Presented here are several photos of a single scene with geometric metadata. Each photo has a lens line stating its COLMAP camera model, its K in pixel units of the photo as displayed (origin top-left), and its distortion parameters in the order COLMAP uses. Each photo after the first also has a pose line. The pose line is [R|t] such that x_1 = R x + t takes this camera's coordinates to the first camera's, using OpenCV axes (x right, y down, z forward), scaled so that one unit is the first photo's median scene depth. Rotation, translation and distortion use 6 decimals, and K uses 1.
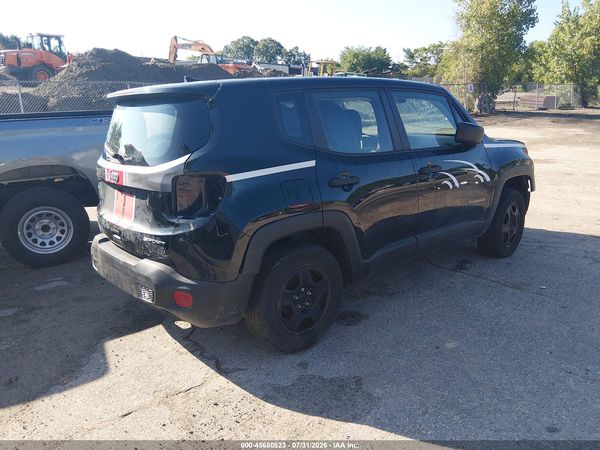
lens RADIAL K [[459.2, 0, 304.2], [0, 459.2, 221.2], [0, 0, 1]] dist [0.085368, -0.136066]
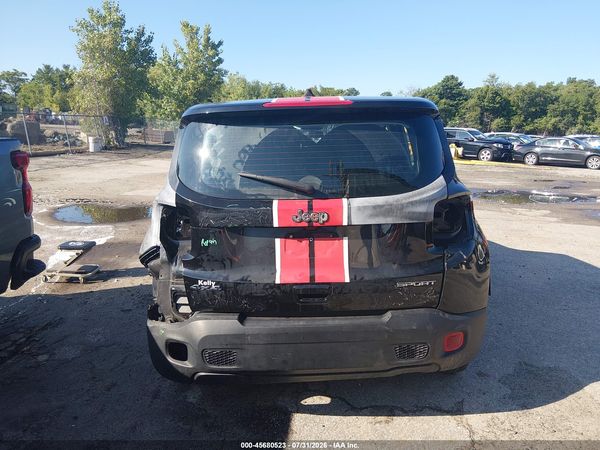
lens RADIAL K [[459.2, 0, 304.2], [0, 459.2, 221.2], [0, 0, 1]] dist [0.085368, -0.136066]
pose [[0.661979, -0.124111, 0.739175, -0.114212], [0.176027, 0.984356, 0.007635, -0.011690], [-0.728559, 0.125061, 0.673470, 0.063370]]
